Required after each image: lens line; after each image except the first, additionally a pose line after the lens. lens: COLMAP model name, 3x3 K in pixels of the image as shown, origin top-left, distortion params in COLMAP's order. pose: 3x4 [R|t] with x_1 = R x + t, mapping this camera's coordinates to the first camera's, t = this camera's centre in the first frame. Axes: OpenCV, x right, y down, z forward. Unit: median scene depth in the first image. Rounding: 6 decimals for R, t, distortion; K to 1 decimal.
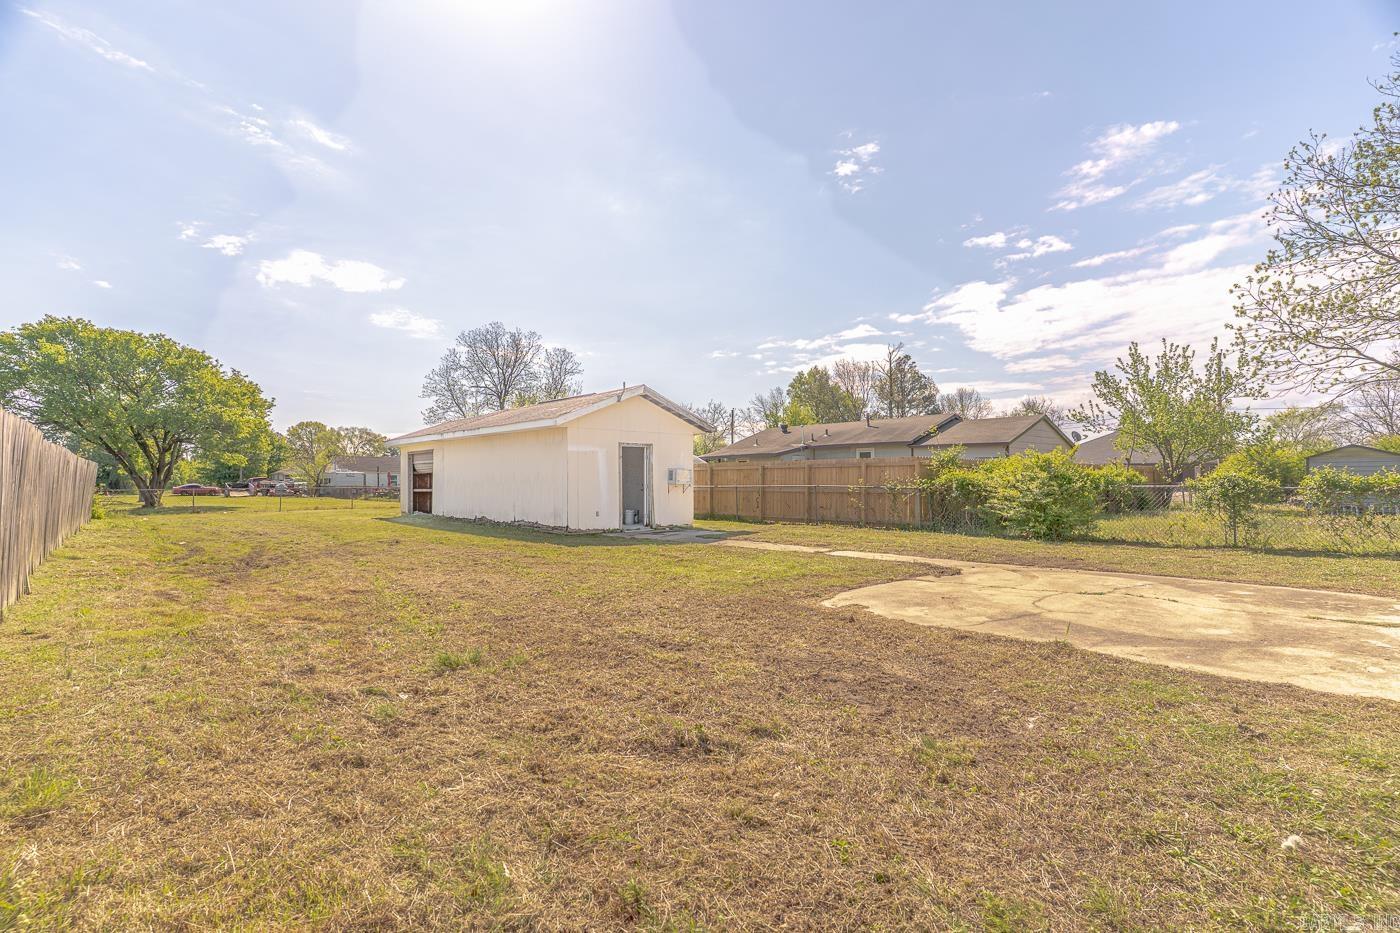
lens RADIAL K [[659.2, 0, 700.0], [0, 659.2, 466.5], [0, 0, 1]] dist [0.013851, -0.000012]
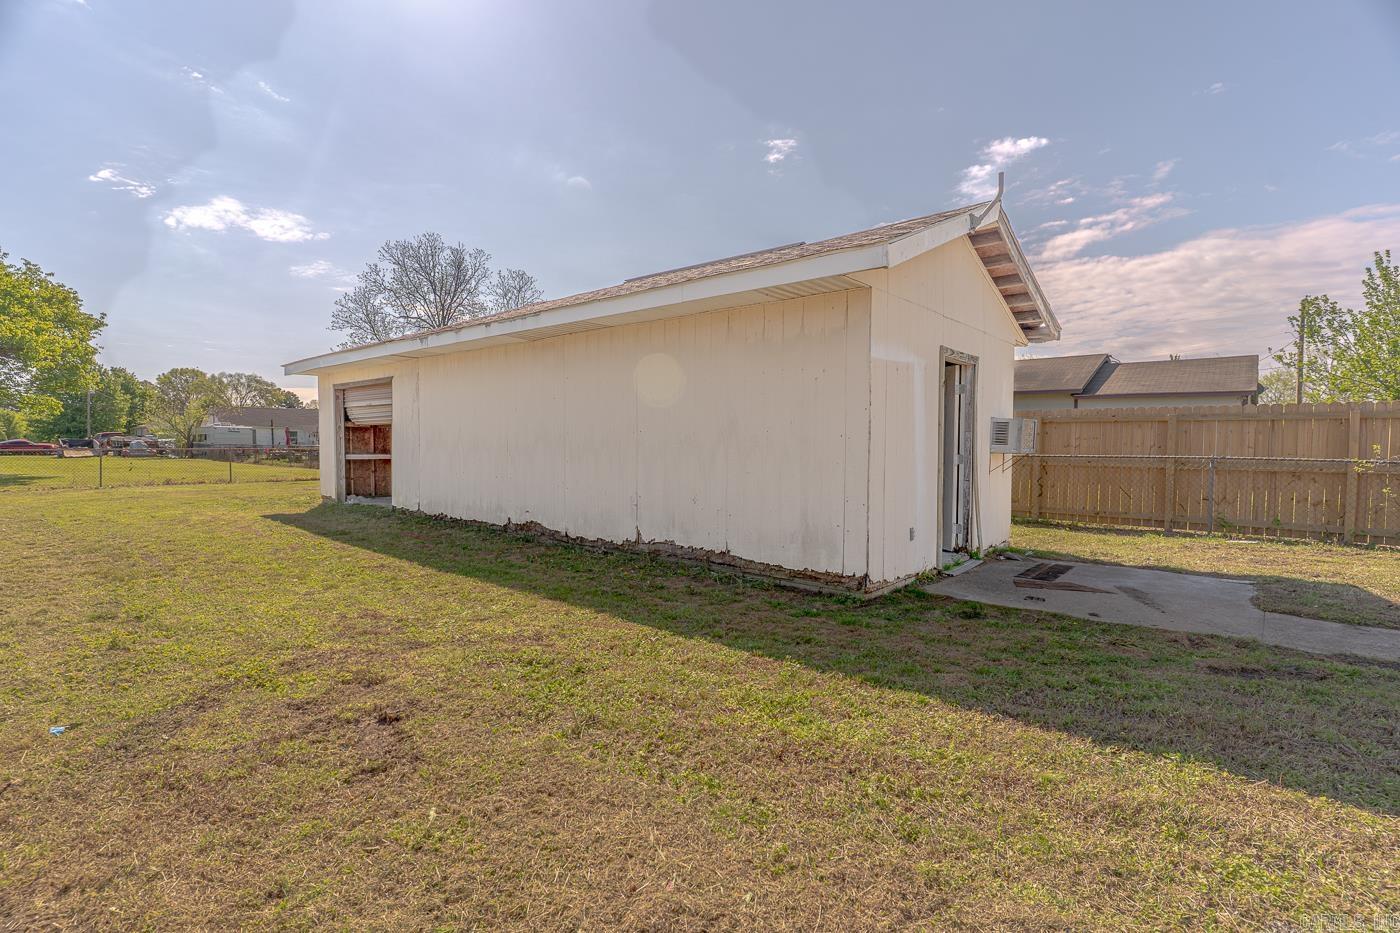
lens RADIAL K [[648.1, 0, 700.0], [0, 648.1, 466.5], [0, 0, 1]] dist [-0.001061, -0.000244]
pose [[0.991445, 0.002857, 0.130495, -0.096250], [-0.010818, 0.998120, 0.060336, 0.003895], [-0.130077, -0.061231, 0.989611, 0.195939]]
